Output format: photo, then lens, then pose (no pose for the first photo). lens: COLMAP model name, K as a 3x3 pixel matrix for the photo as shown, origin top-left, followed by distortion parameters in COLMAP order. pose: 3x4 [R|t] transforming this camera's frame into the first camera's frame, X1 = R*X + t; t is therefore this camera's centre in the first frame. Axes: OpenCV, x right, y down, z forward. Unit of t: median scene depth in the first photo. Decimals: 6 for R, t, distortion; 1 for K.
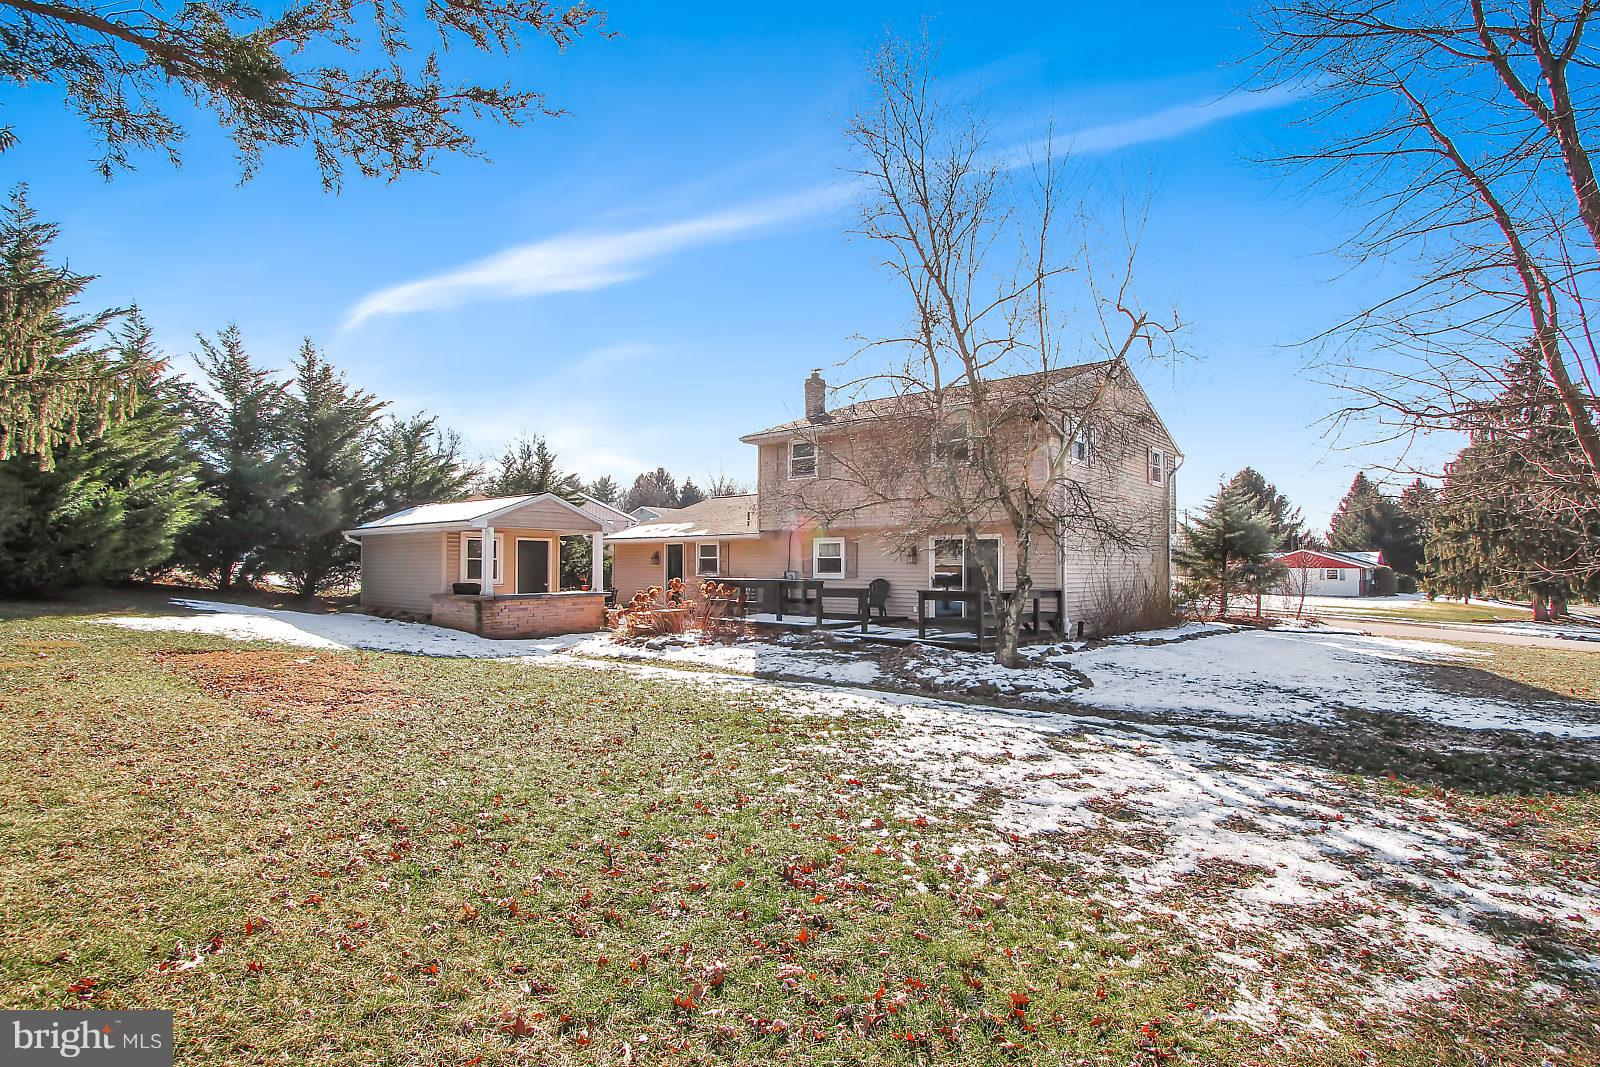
lens RADIAL K [[739.0, 0, 807.3], [0, 739.0, 509.6], [0, 0, 1]] dist [0.009604, -0.000408]
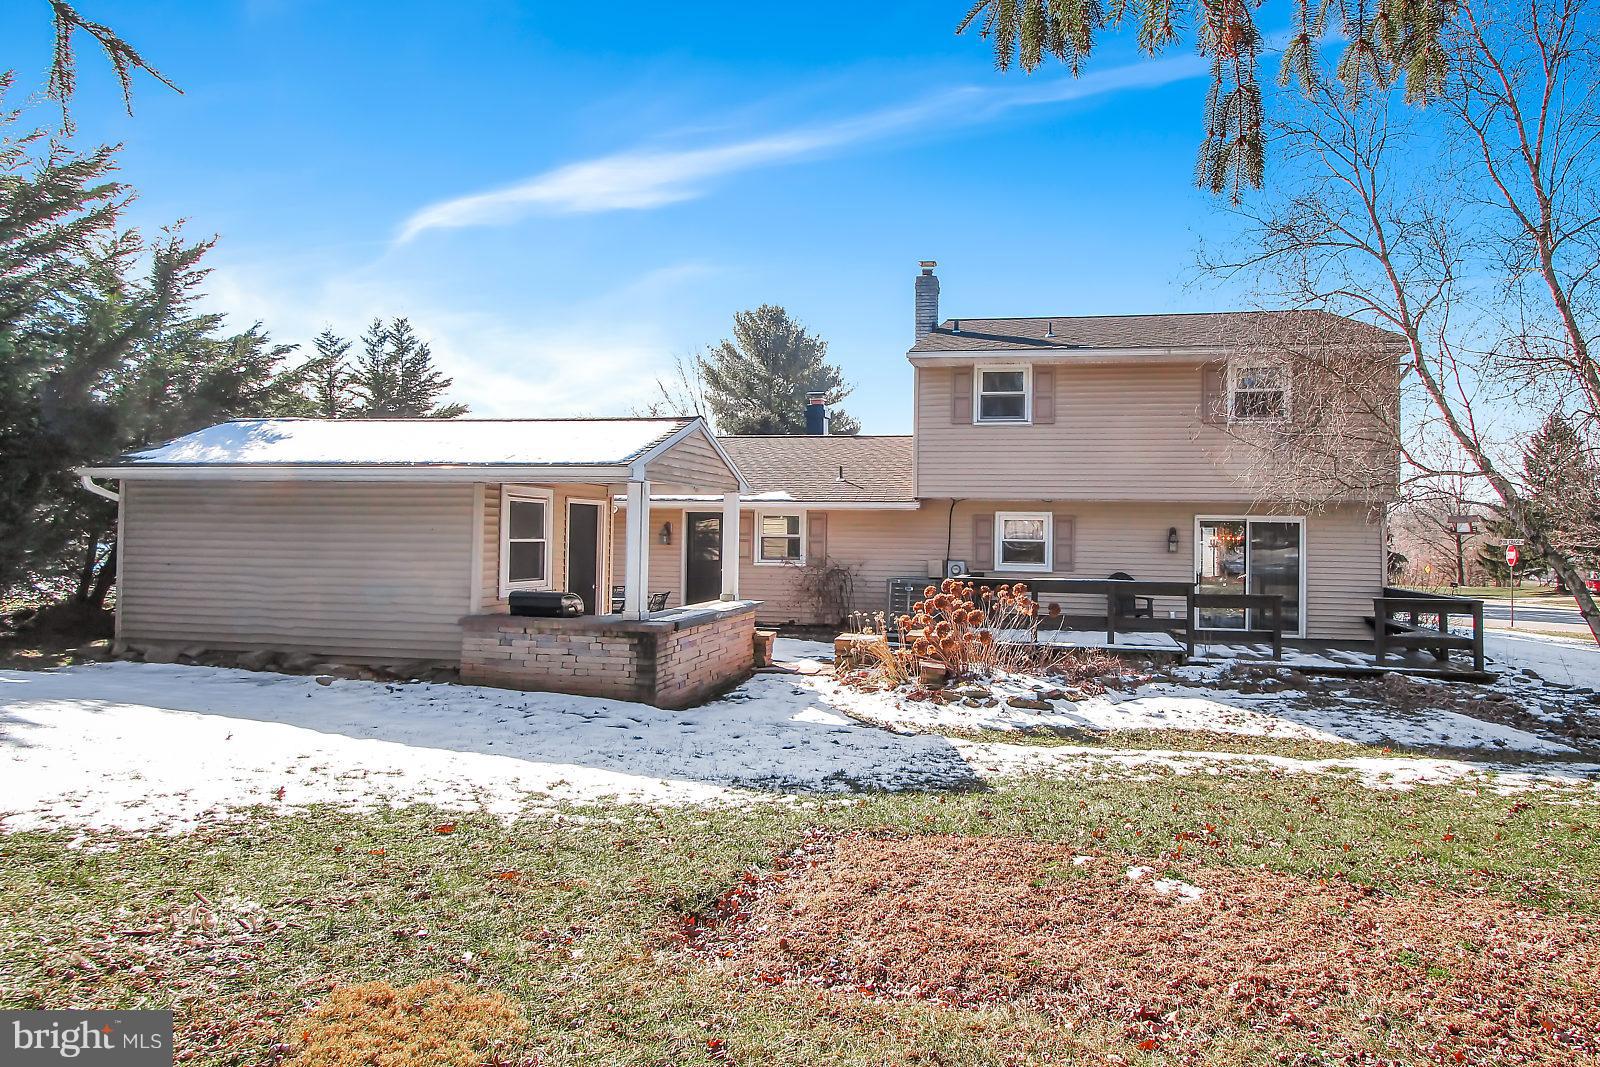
lens RADIAL K [[839.6, 0, 800.0], [0, 839.6, 533.5], [0, 0, 1]] dist [0.000635, 0.000159]
pose [[0.883289, 0.011483, 0.468687, -0.518162], [-0.047636, 0.996724, 0.065356, 0.017109], [-0.466402, -0.080055, 0.880943, 0.412994]]
